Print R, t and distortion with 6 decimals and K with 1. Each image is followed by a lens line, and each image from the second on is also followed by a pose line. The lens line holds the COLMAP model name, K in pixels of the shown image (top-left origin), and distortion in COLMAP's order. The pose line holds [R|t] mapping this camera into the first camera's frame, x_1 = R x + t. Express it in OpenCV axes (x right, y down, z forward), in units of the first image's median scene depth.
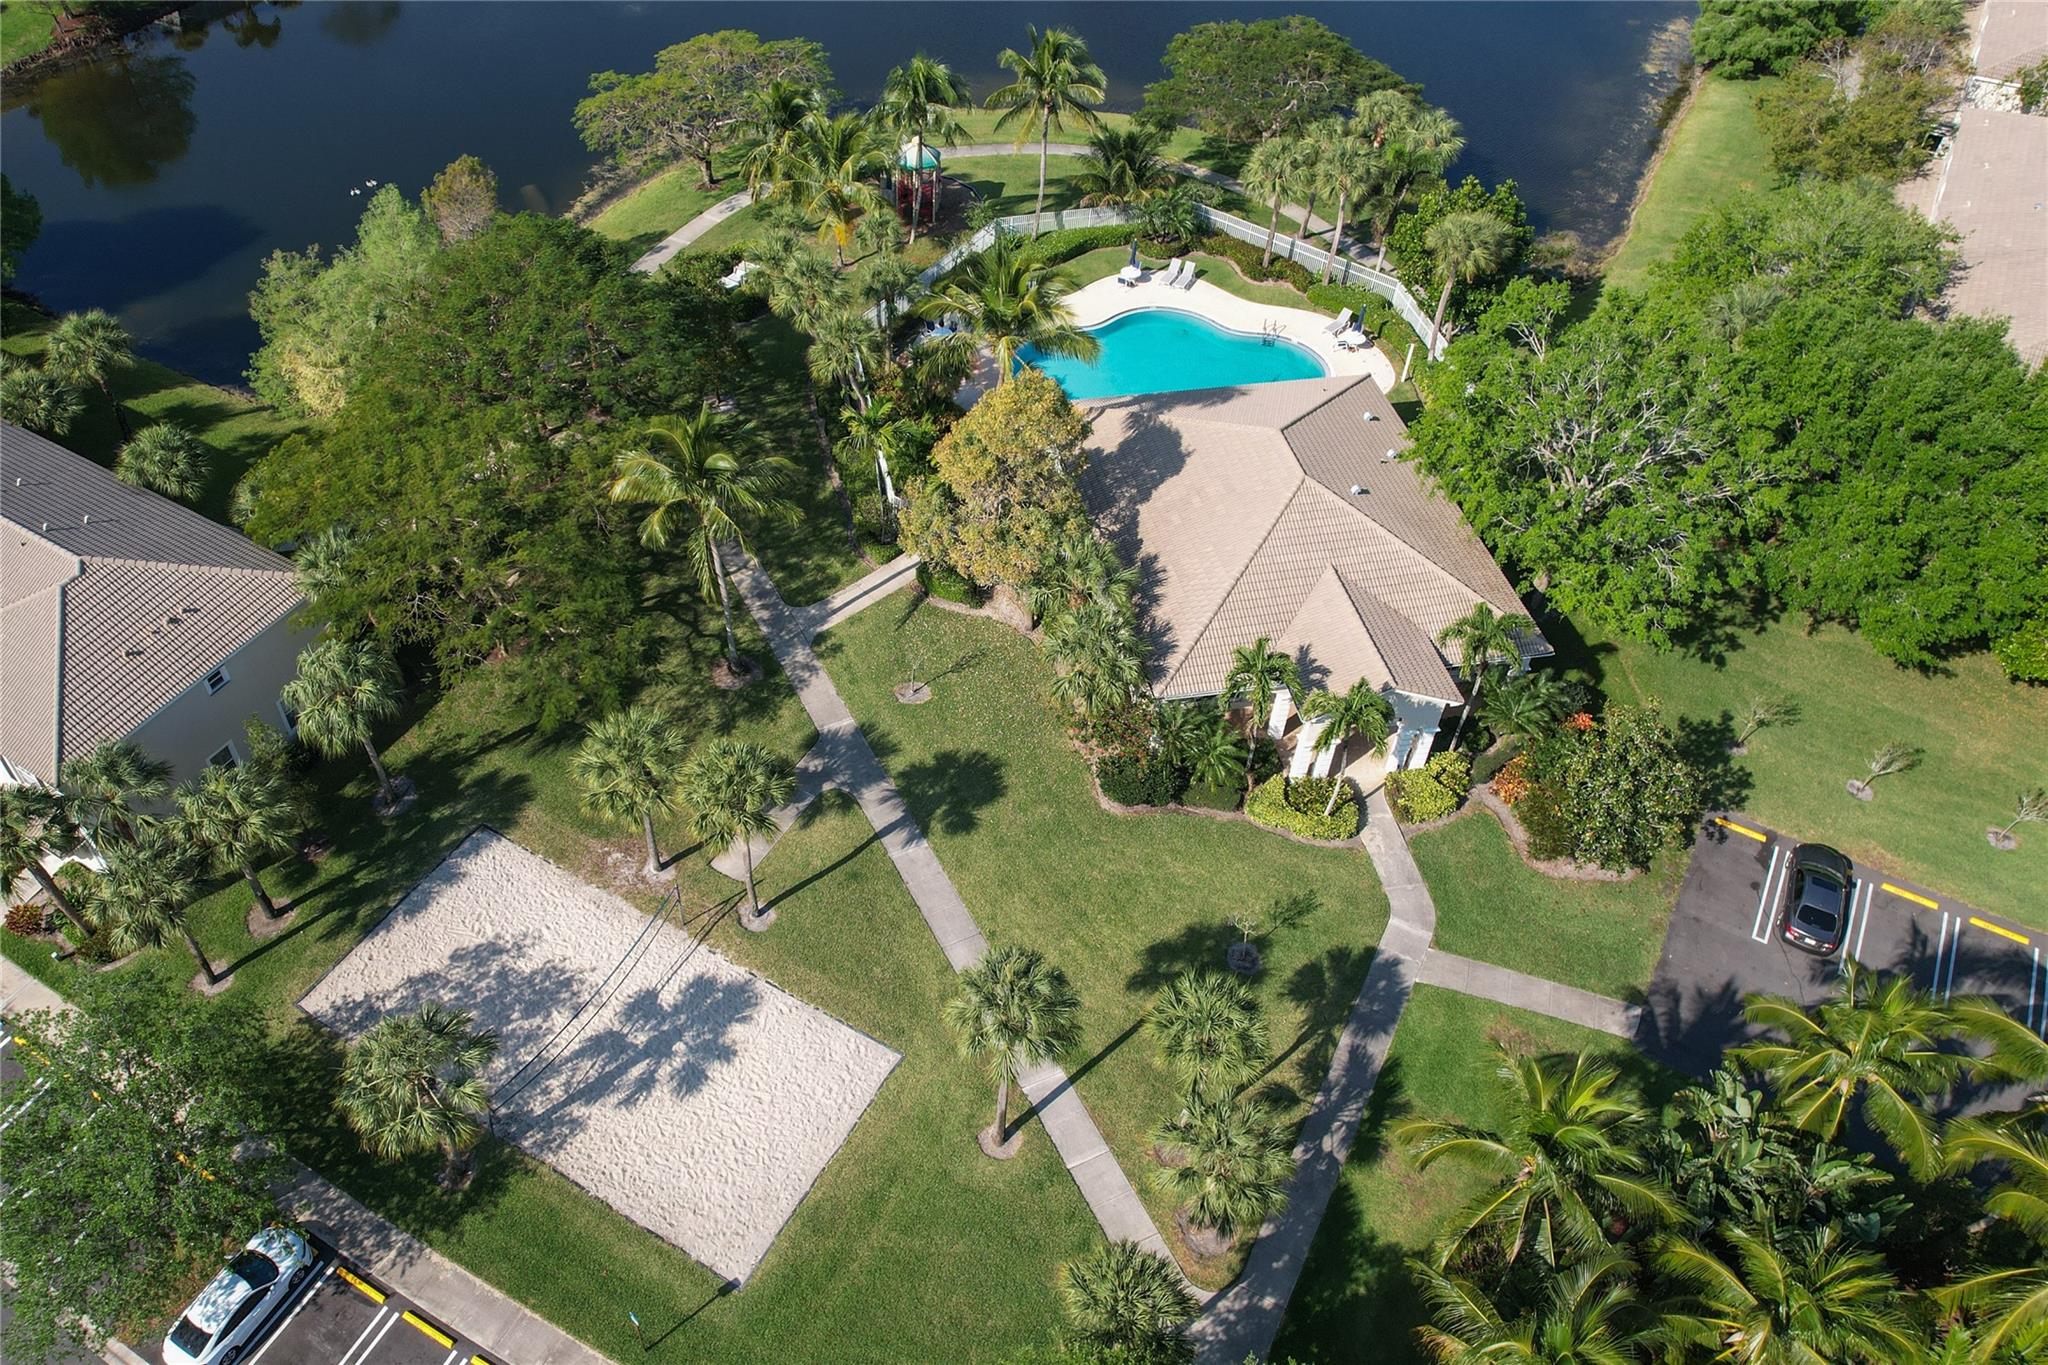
lens RADIAL K [[1454.7, 0, 954.1], [0, 1454.7, 721.2], [0, 0, 1]] dist [-0.031368, 0.008744]
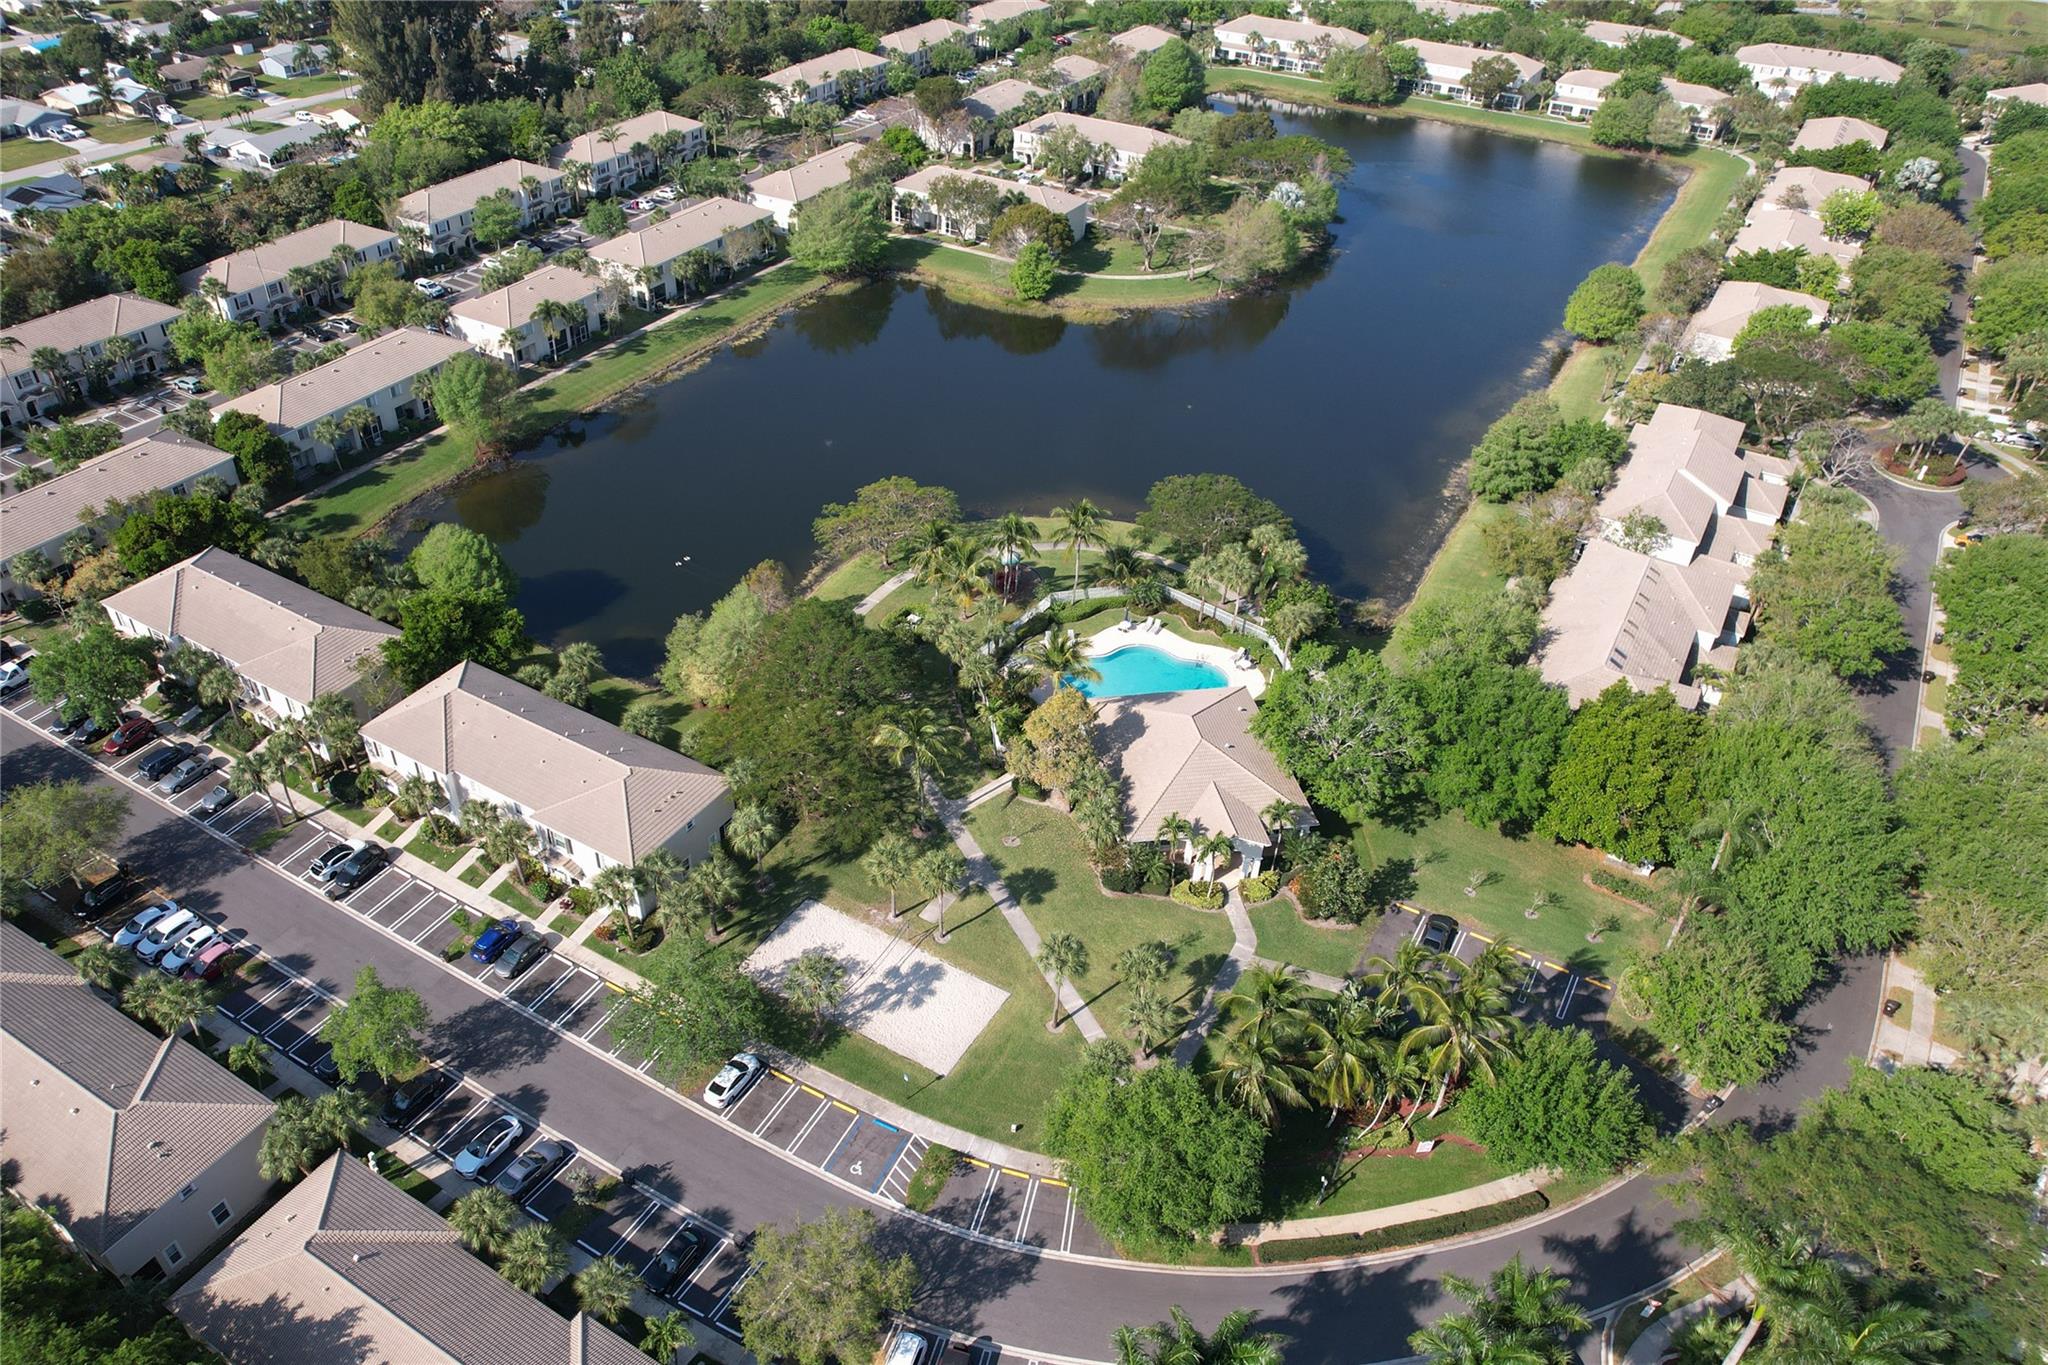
lens RADIAL K [[1454.7, 0, 1019.9], [0, 1454.7, 679.7], [0, 0, 1]] dist [-0.031368, 0.008744]
pose [[0.999704, 0.016266, 0.018095, -0.059848], [-0.012434, 0.980788, -0.194680, 0.162562], [-0.020914, 0.194397, 0.980700, -1.092741]]
